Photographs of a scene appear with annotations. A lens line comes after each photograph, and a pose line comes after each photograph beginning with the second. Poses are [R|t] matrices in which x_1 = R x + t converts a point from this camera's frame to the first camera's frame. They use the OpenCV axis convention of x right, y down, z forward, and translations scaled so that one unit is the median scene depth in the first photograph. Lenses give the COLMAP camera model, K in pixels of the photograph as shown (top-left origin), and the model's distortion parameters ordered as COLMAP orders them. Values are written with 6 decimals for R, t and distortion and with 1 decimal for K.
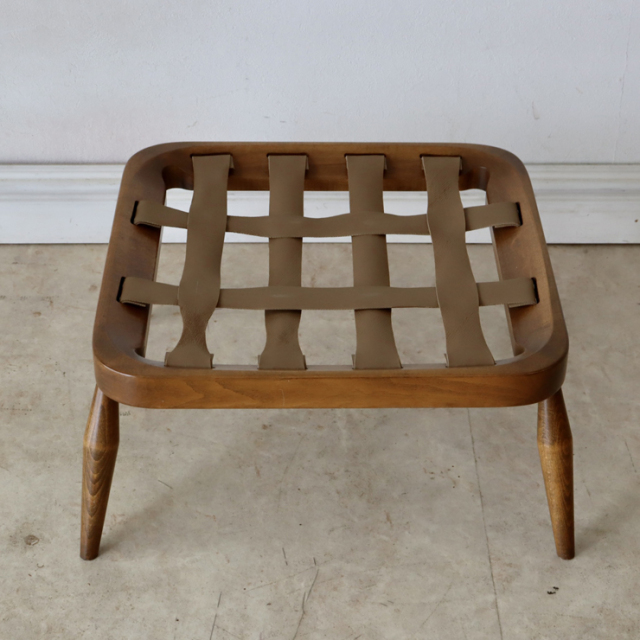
lens RADIAL K [[1411.9, 0, 317.1], [0, 1411.9, 319.3], [0, 0, 1]] dist [0.090313, 0.000000]
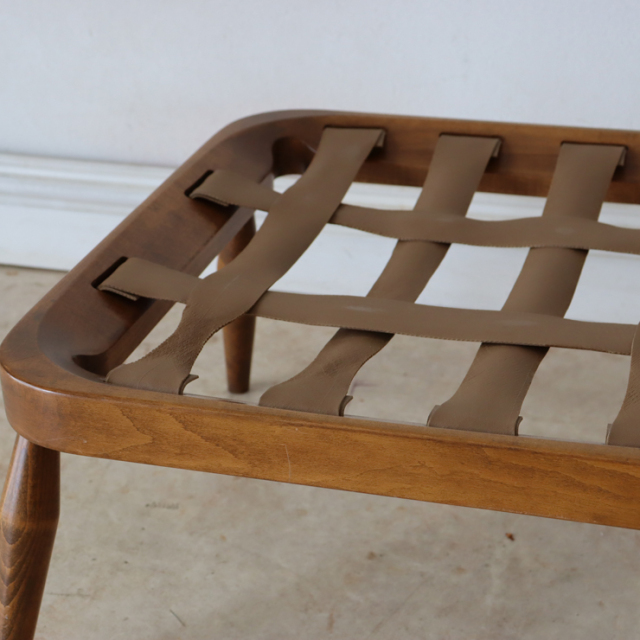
lens RADIAL K [[1516.5, 0, 320.4], [0, 1516.5, 319.3], [0, 0, 1]] dist [0.103282, 0.000000]
pose [[0.957964, 0.102523, -0.267942, 0.124636], [-0.136010, 0.984636, -0.109517, 0.057801], [0.252598, 0.141356, 0.957190, 0.397930]]
